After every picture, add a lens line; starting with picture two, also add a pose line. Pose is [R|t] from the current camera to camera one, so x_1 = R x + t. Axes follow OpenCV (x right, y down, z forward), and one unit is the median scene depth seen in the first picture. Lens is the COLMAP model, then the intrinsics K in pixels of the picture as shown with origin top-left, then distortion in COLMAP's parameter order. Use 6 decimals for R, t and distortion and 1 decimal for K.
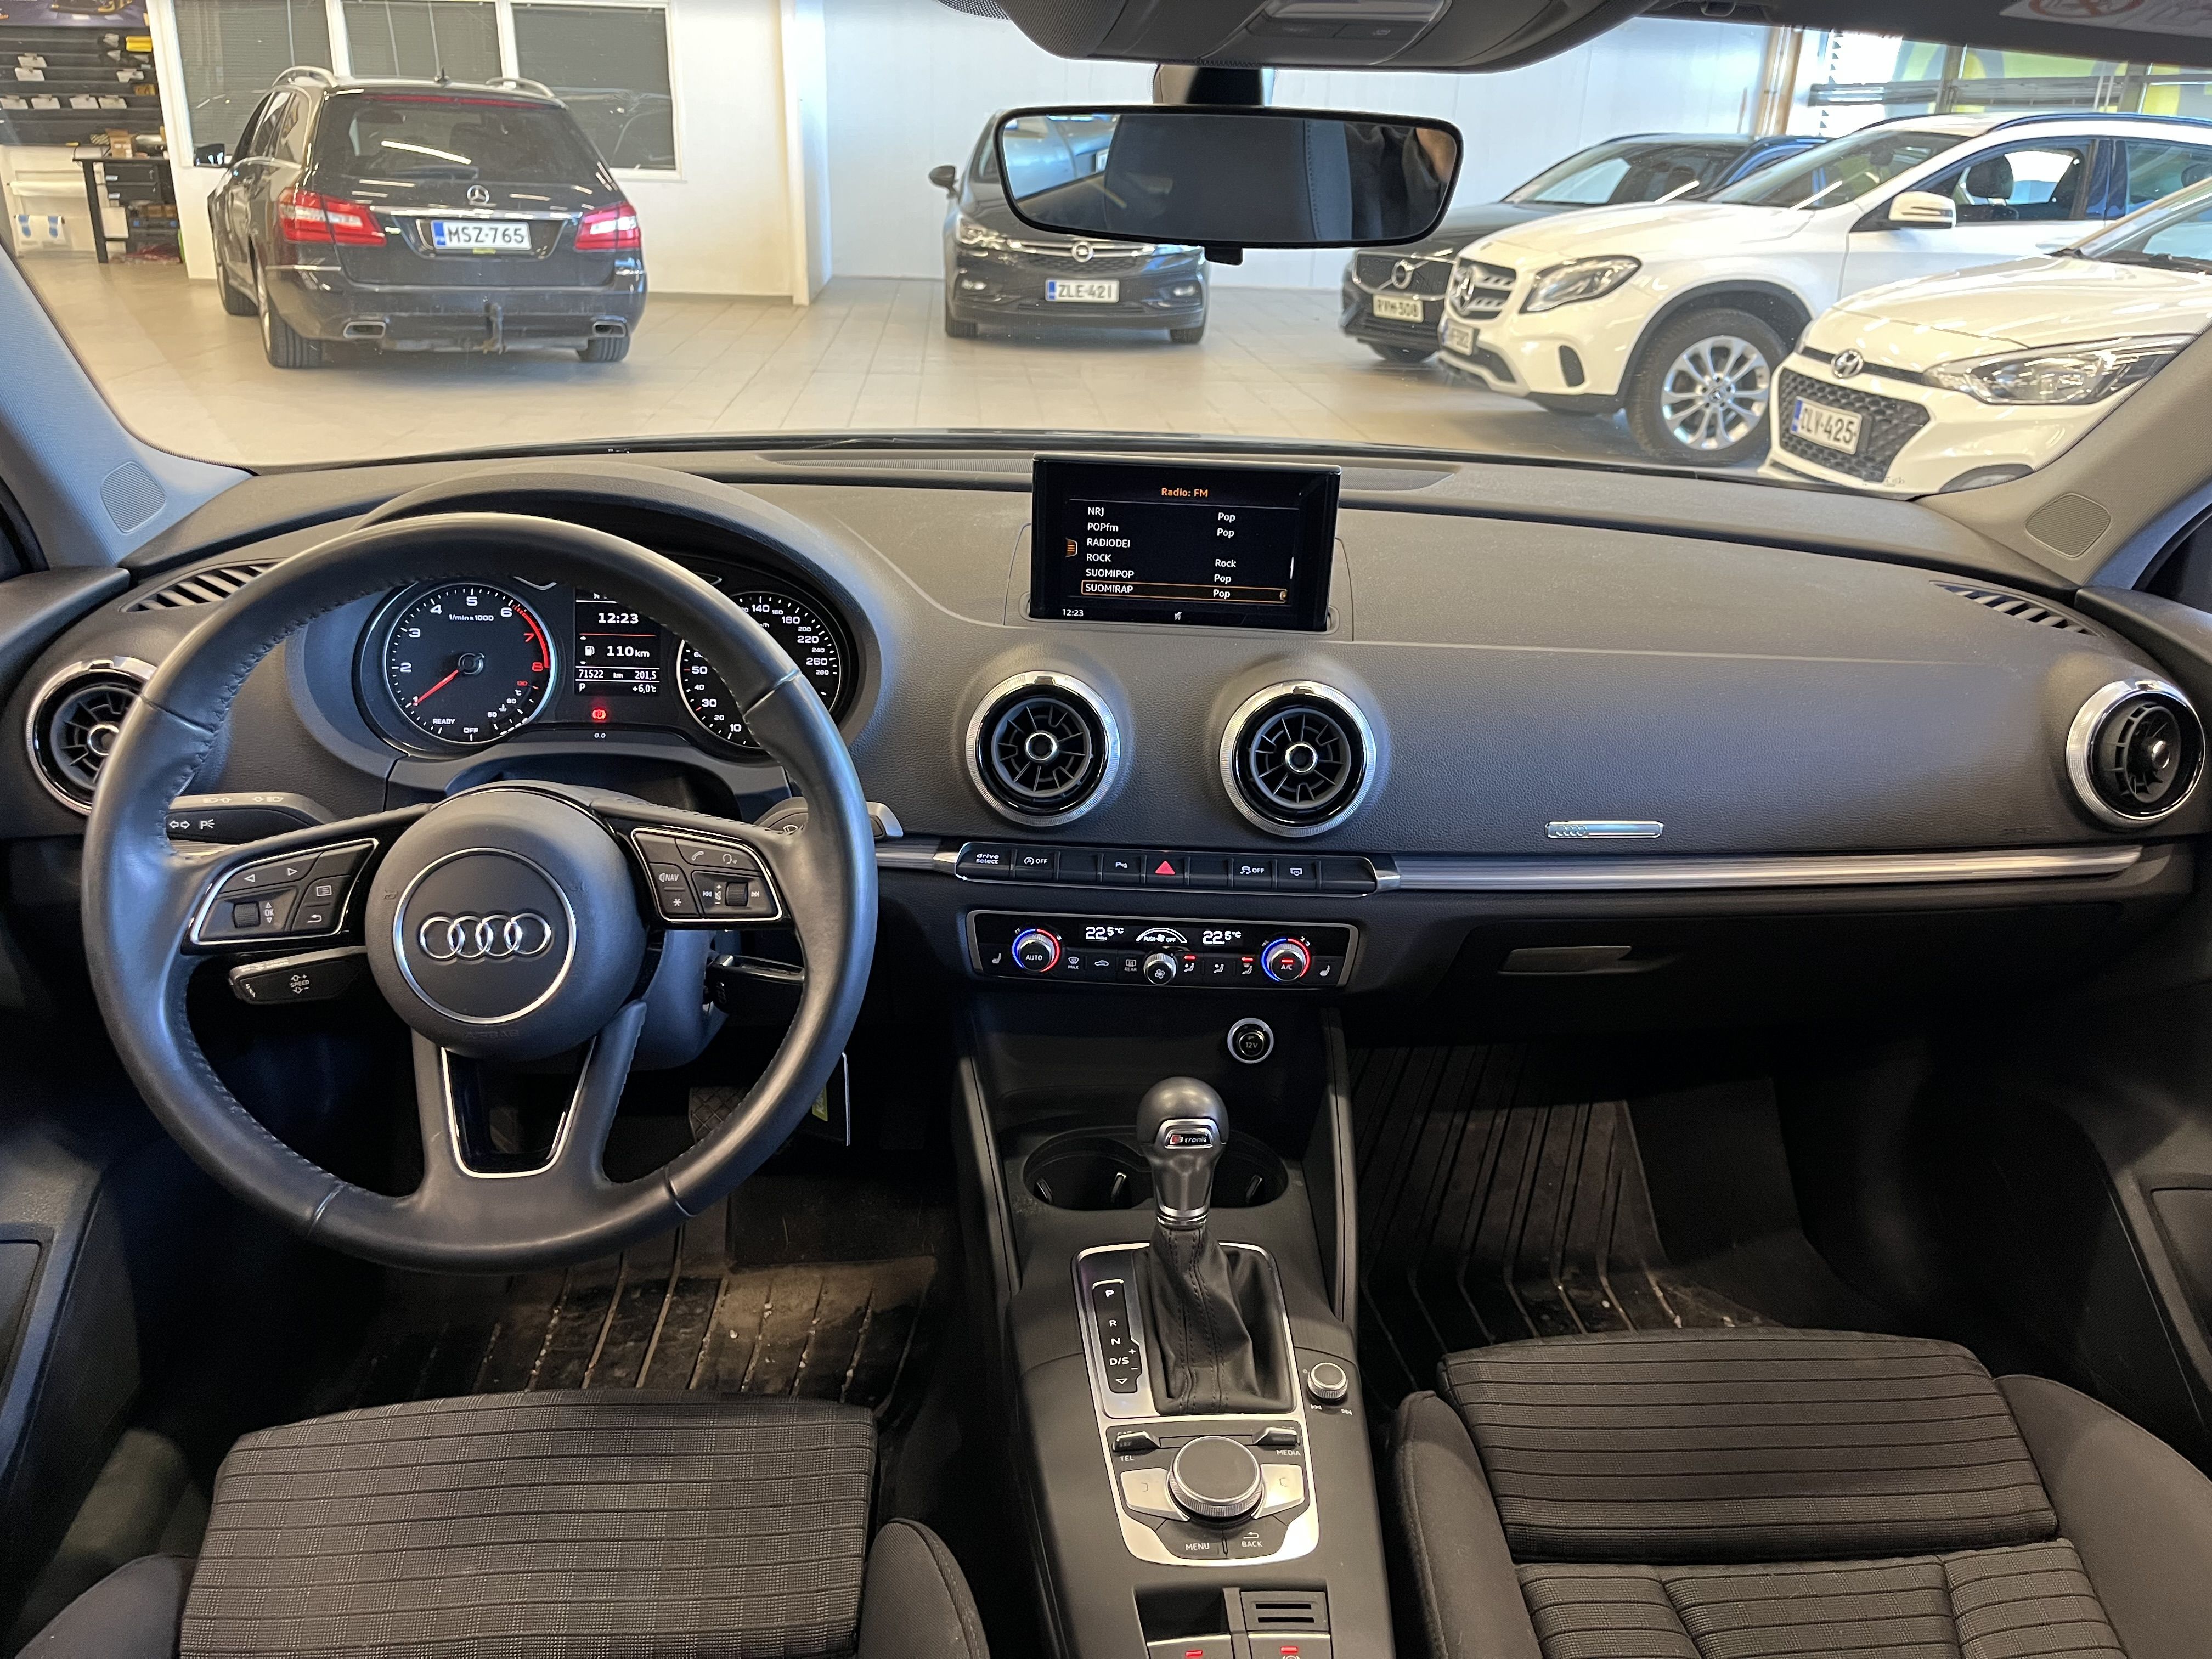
lens RADIAL K [[1641.3, 0, 1106.0], [0, 1641.3, 829.5], [0, 0, 1]] dist [-0.010745, 0.000847]
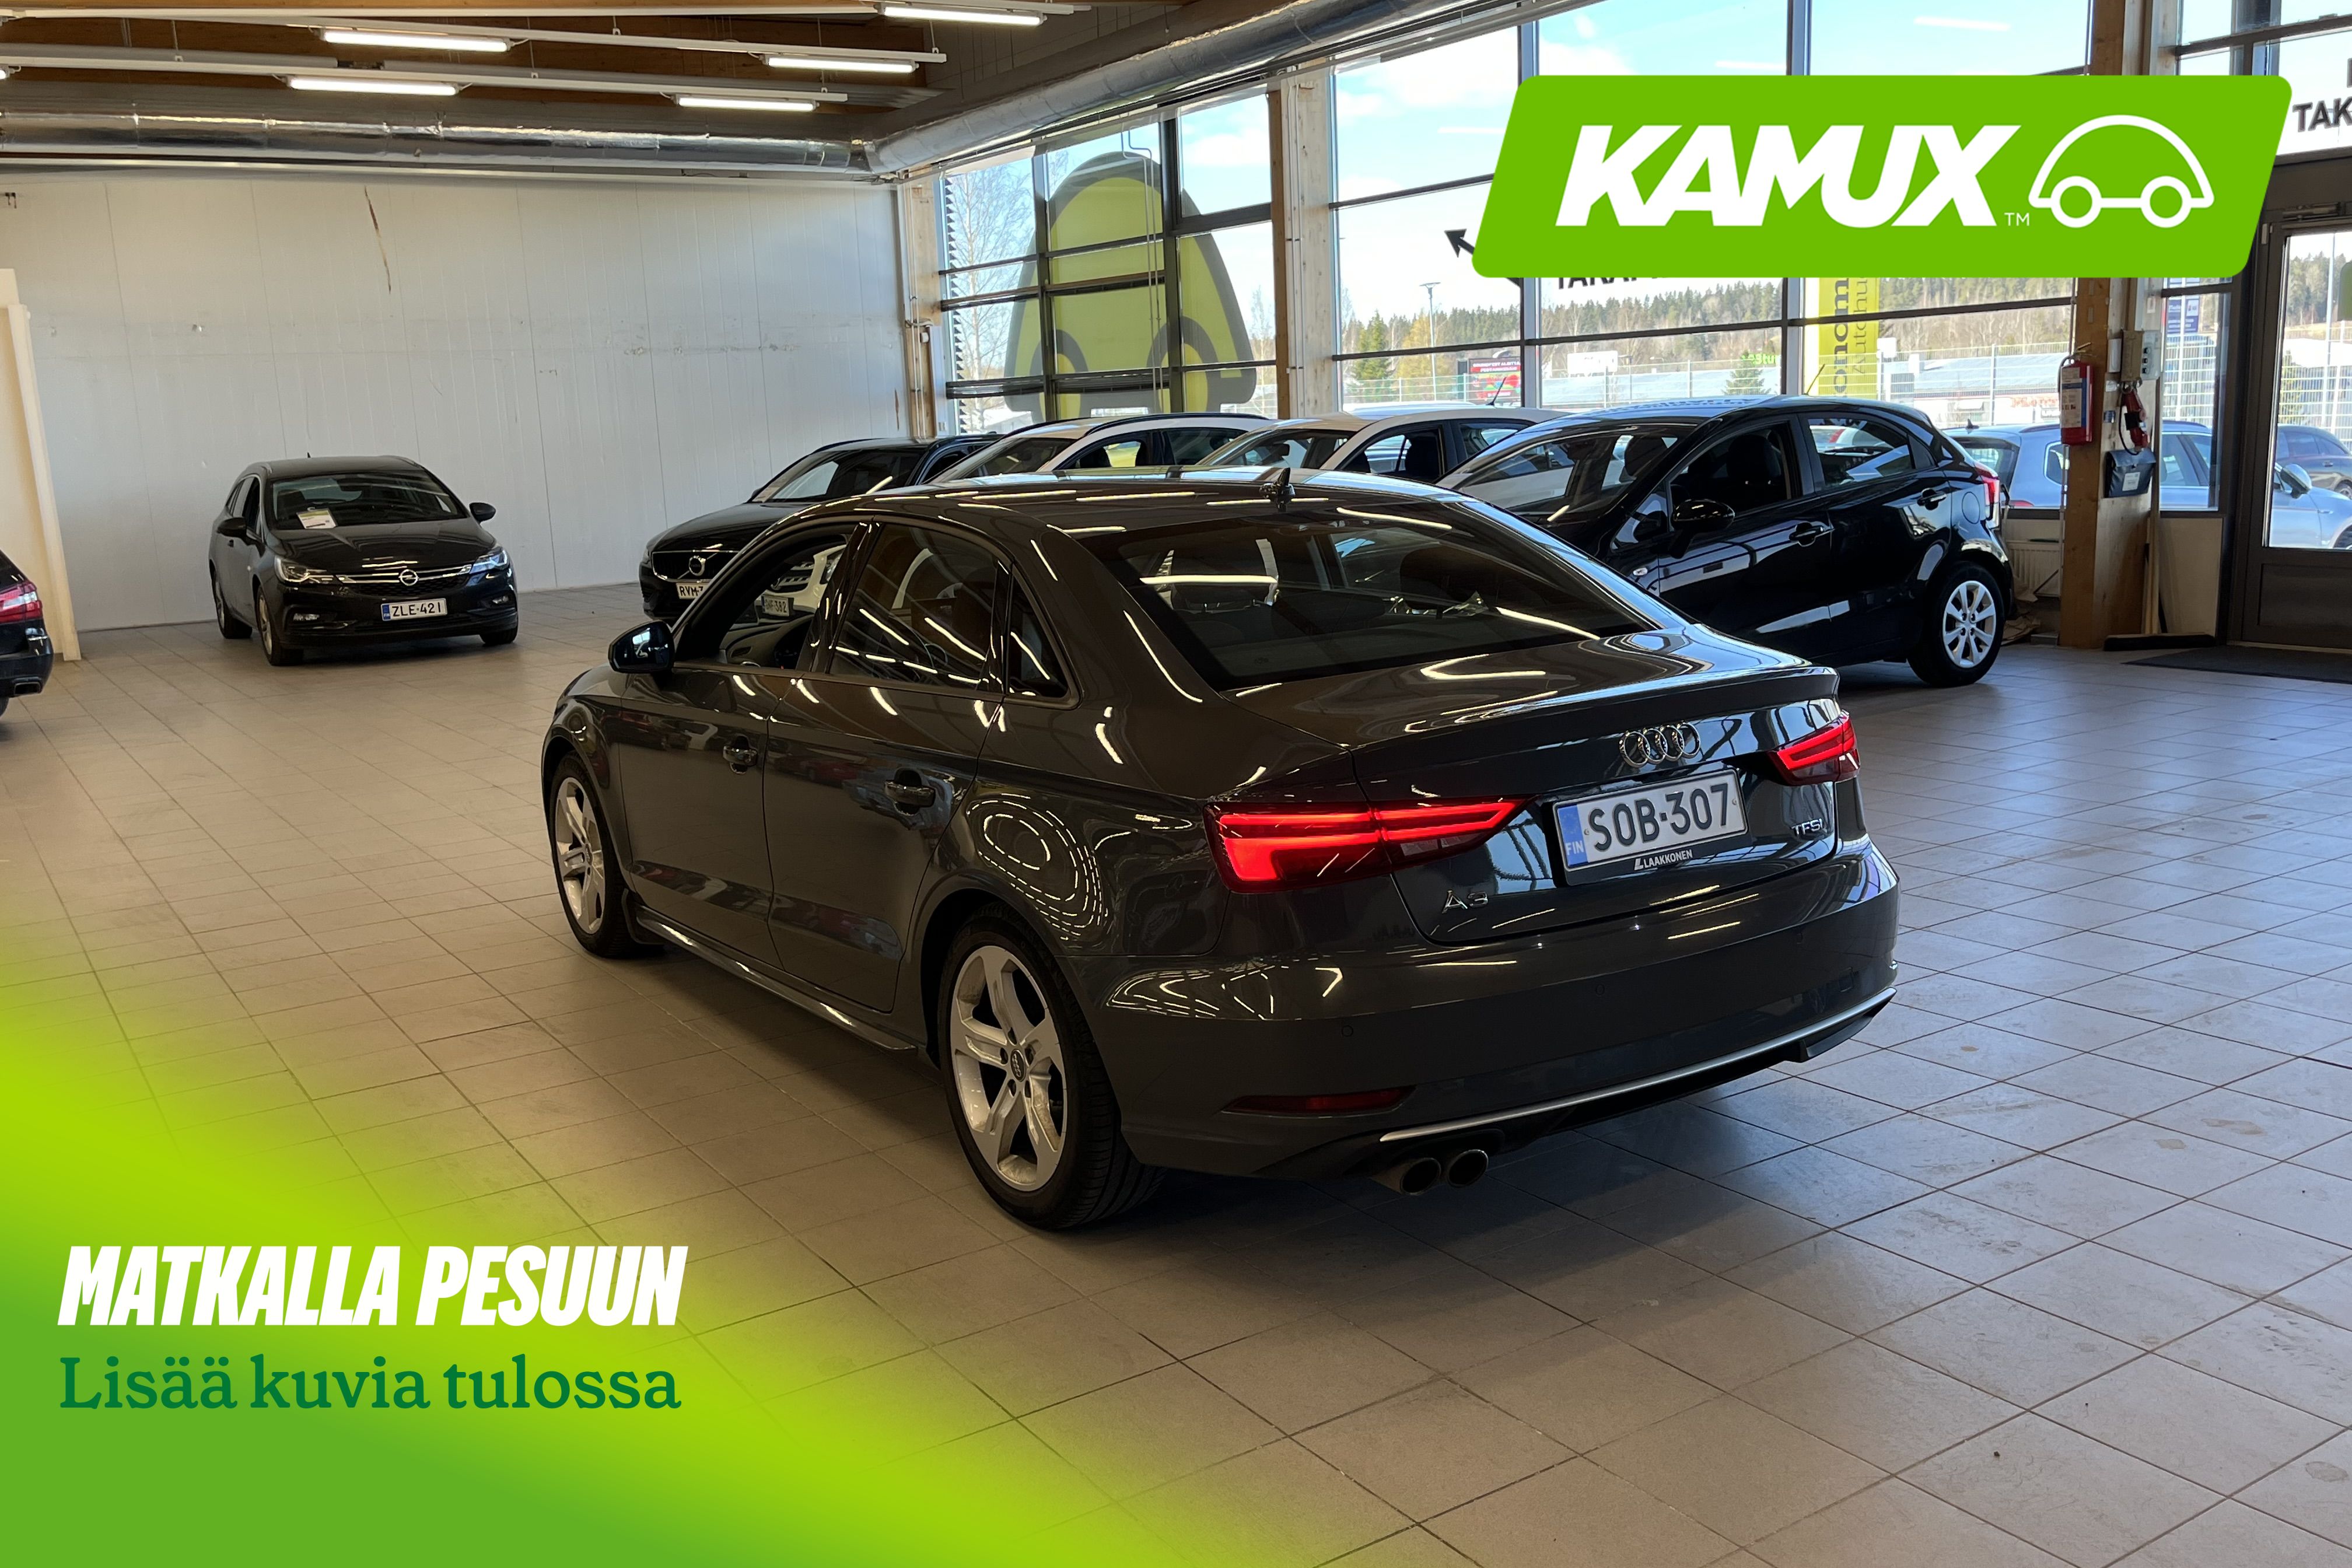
lens RADIAL K [[1997.1, 0, 1176.0], [0, 1997.1, 784.0], [0, 0, 1]] dist [0.004373, 0.006375]
pose [[0.872535, -0.159144, 0.461904, -0.215850], [0.250846, 0.957251, -0.144037, 0.125428], [-0.419236, 0.241545, 0.875156, -0.424867]]
